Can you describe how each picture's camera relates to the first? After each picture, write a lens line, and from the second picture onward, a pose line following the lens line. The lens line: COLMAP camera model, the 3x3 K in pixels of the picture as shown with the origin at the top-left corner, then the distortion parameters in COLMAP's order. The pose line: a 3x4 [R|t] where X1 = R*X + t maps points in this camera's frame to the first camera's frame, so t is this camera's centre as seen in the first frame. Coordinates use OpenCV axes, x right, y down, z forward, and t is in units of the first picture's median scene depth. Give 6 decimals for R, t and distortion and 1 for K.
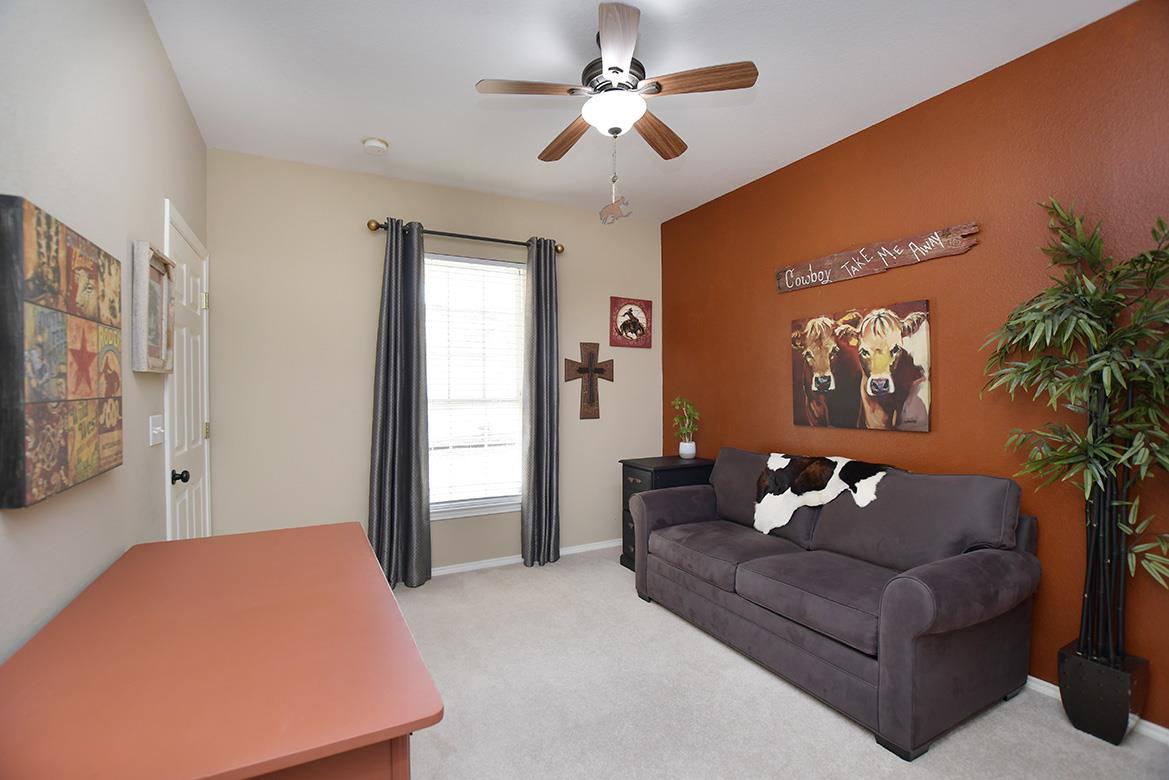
lens RADIAL K [[512.4, 0, 582.6], [0, 512.4, 388.4], [0, 0, 1]] dist [-0.030498, 0.003444]
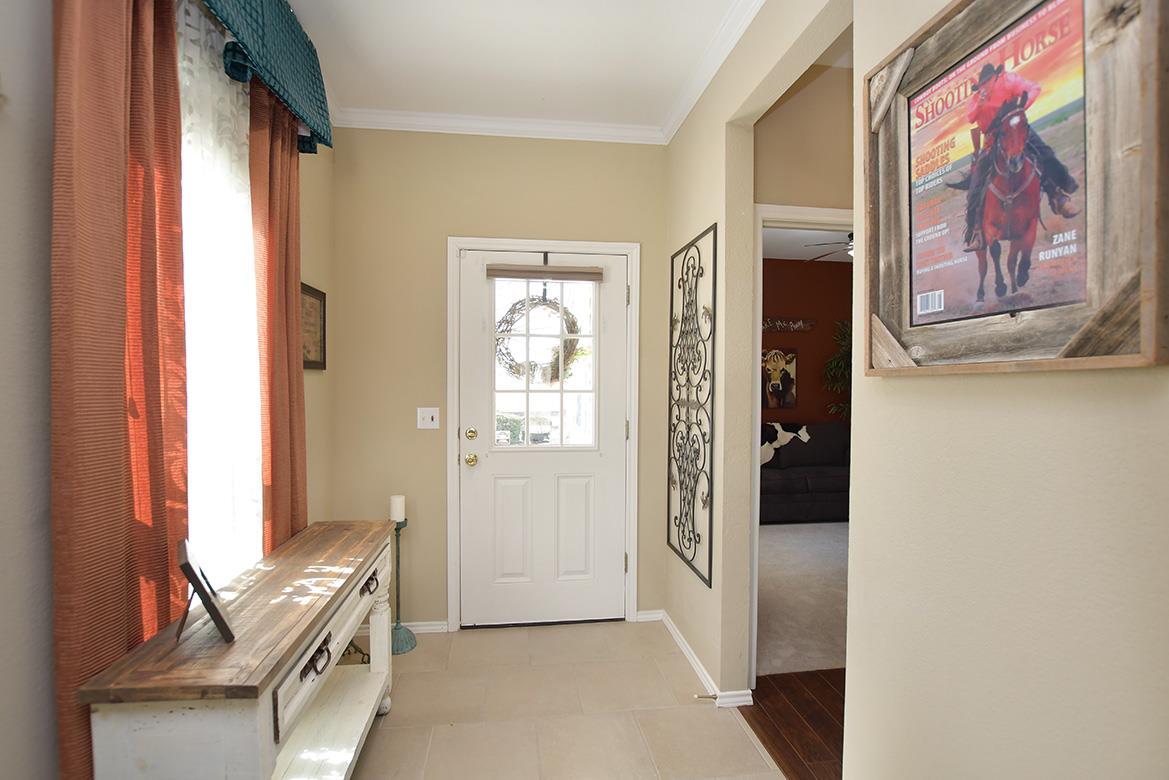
lens RADIAL K [[512.4, 0, 583.9], [0, 512.4, 392.9], [0, 0, 1]] dist [-0.030498, 0.003444]
pose [[0.337146, -0.019017, 0.941260, -1.726106], [0.000765, 0.999801, 0.019926, -0.023555], [-0.941452, -0.005999, 0.337093, 1.079716]]
